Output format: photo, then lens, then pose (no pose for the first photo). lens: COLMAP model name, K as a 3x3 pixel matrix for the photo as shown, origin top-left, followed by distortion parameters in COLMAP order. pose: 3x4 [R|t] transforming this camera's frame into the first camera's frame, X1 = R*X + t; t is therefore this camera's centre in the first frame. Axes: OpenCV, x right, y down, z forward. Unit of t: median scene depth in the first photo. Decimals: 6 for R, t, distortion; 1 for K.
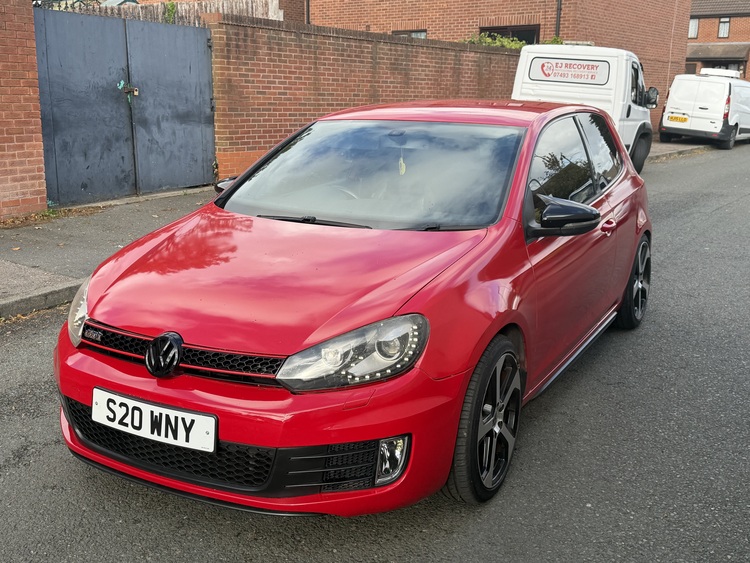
lens RADIAL K [[817.8, 0, 375.0], [0, 817.8, 281.5], [0, 0, 1]] dist [0.129584, -0.274207]
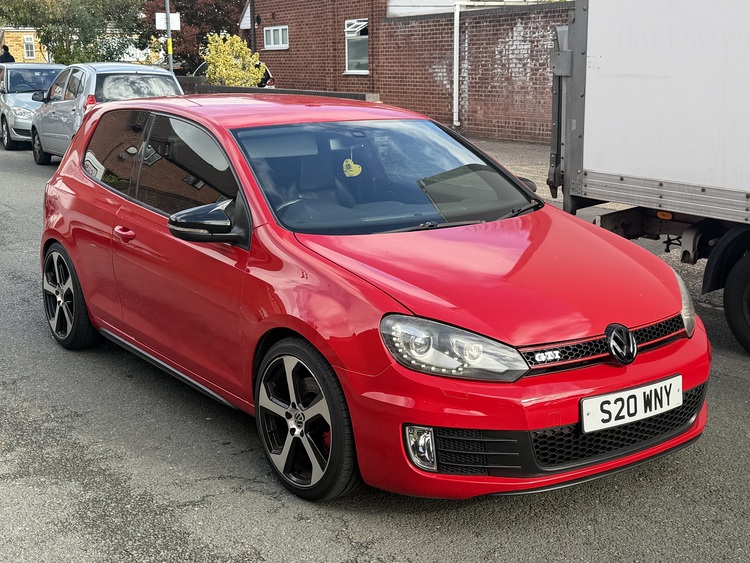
lens RADIAL K [[1044.6, 0, 375.0], [0, 1044.6, 281.5], [0, 0, 1]] dist [0.124367, -0.031271]
pose [[0.430789, -0.202397, 0.879464, -1.604888], [0.215081, 0.969471, 0.117757, -0.225693], [-0.876448, 0.138427, 0.461169, 0.633679]]
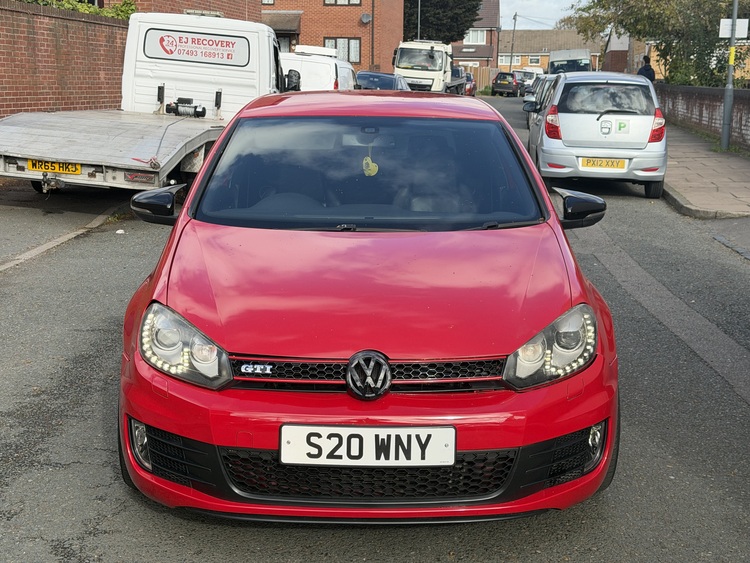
lens RADIAL K [[1133.6, 0, 375.0], [0, 1133.6, 281.5], [0, 0, 1]] dist [0.173480, -0.074560]
pose [[0.871716, -0.088630, 0.481929, -0.857993], [0.108591, 0.993993, -0.013618, 0.002556], [-0.477828, 0.064204, 0.876104, -0.129445]]
